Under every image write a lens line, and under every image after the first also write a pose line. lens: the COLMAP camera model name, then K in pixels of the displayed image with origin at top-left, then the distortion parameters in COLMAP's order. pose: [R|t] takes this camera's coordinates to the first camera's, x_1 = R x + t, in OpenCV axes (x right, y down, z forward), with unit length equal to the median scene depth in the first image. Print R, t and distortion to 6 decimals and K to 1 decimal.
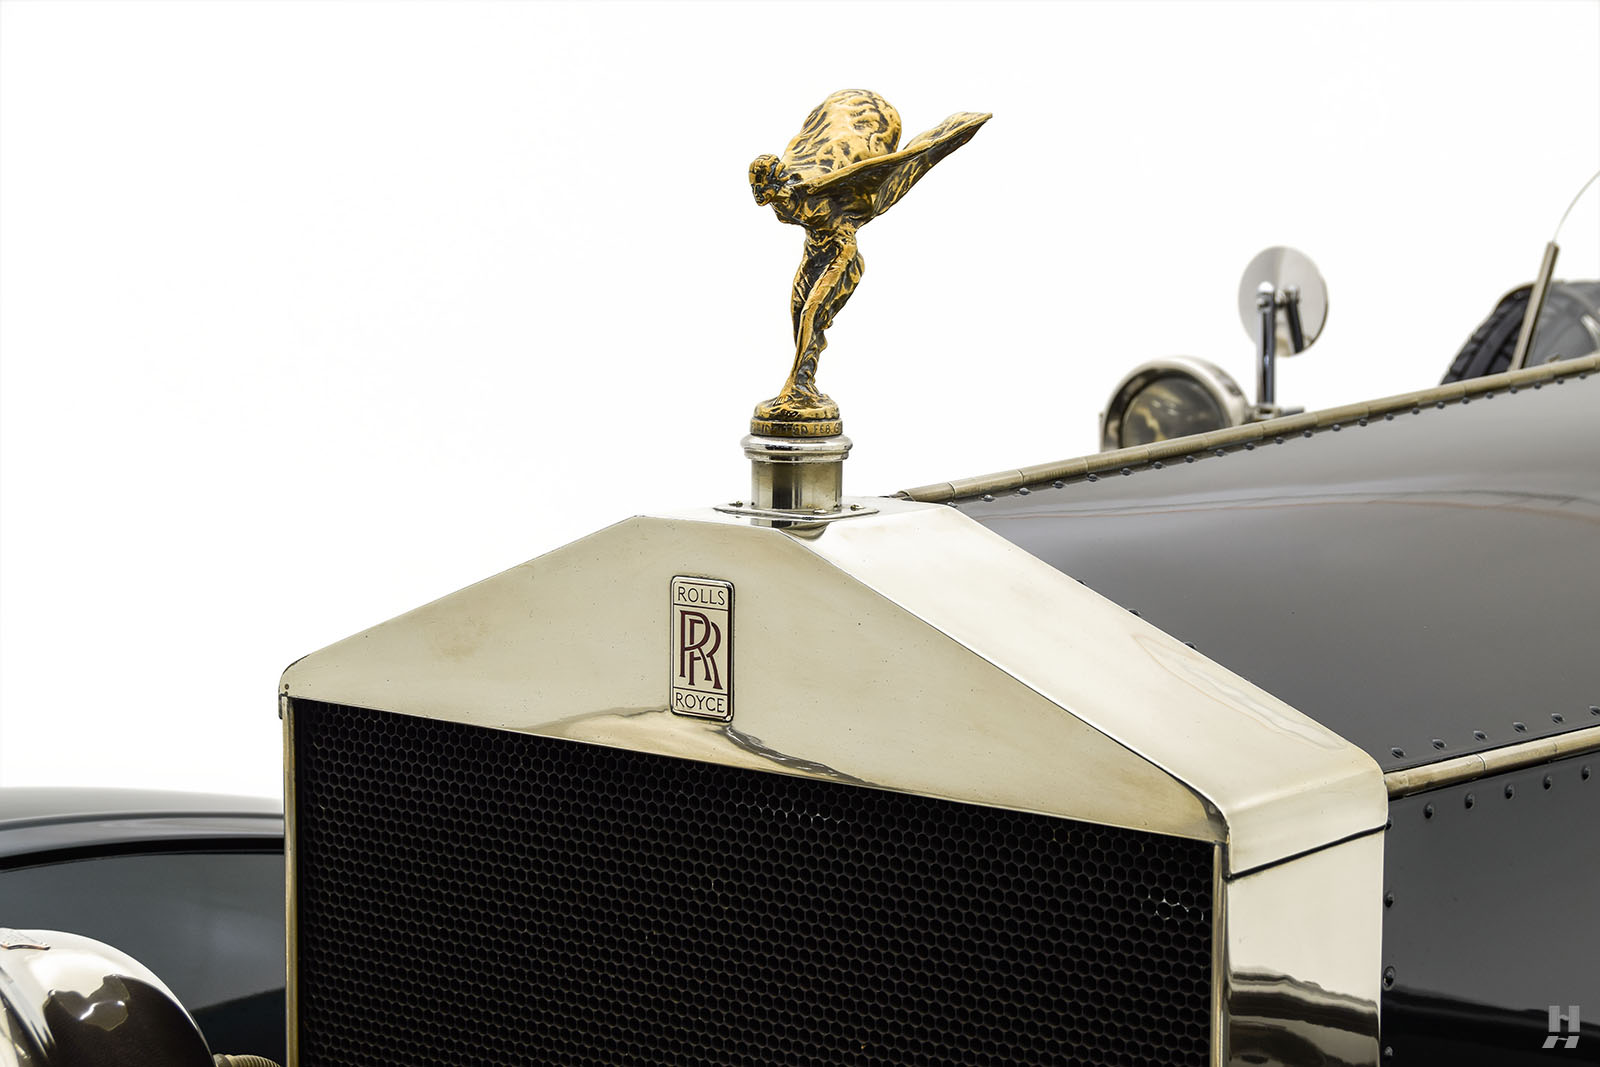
lens RADIAL K [[3046.4, 0, 805.4], [0, 3046.4, 539.7], [0, 0, 1]] dist [0.213362, 0.000000]
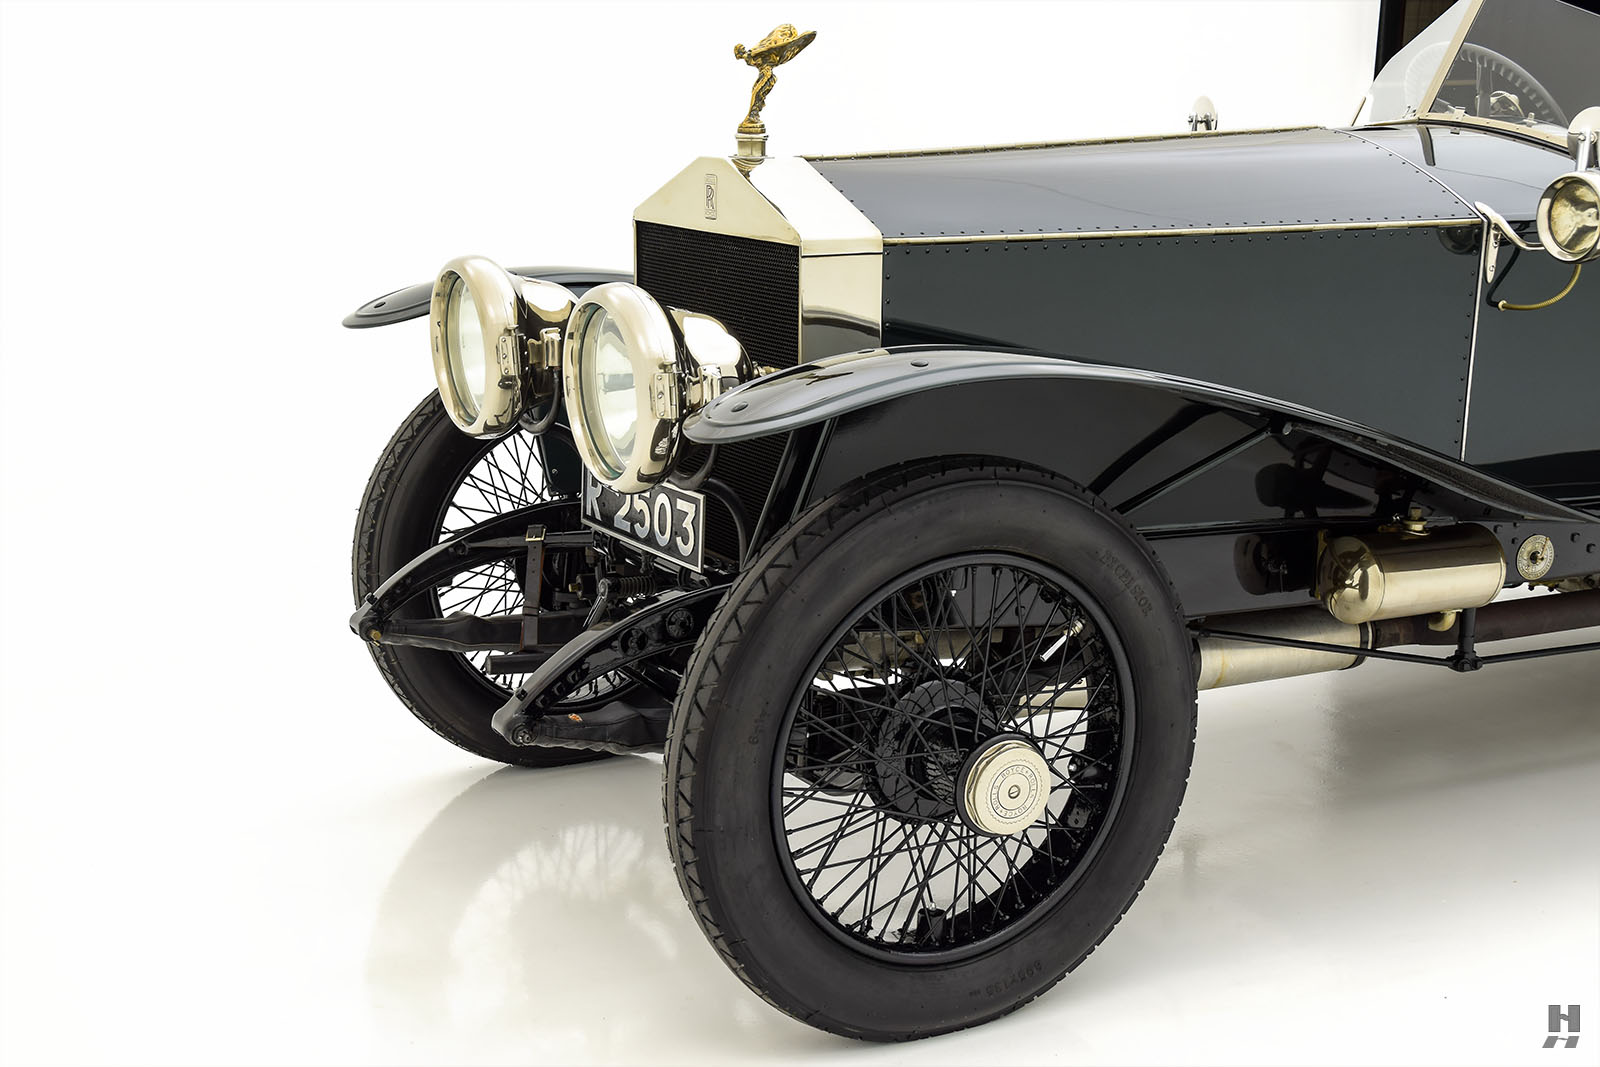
lens RADIAL K [[2184.2, 0, 811.5], [0, 2184.2, 544.3], [0, 0, 1]] dist [-0.002120, 0.000000]
pose [[0.931859, 0.083217, -0.353149, 0.896470], [-0.042655, 0.991719, 0.121138, 0.112898], [0.360305, -0.097820, 0.927691, -1.137823]]
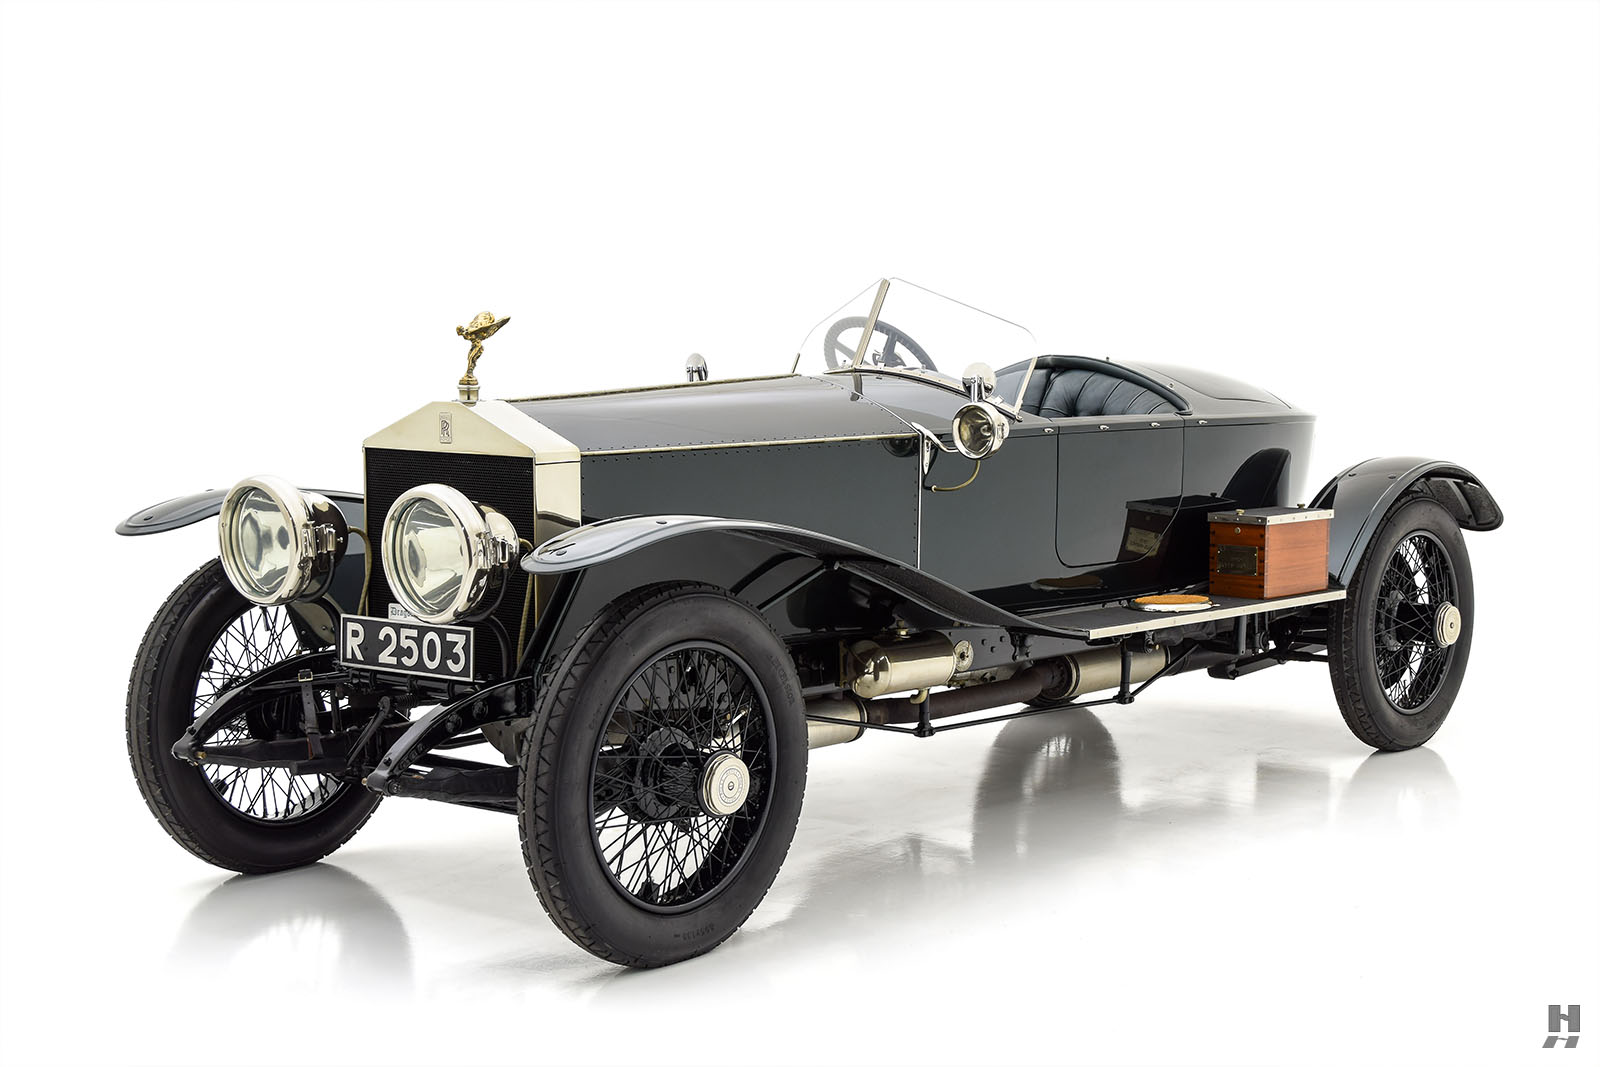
lens RADIAL K [[2359.7, 0, 796.7], [0, 2359.7, 527.0], [0, 0, 1]] dist [0.002851, 0.000000]
pose [[0.999981, -0.000717, -0.006183, 0.519546], [0.000624, 0.999889, -0.014895, 0.236301], [0.006193, 0.014890, 0.999870, -2.595560]]
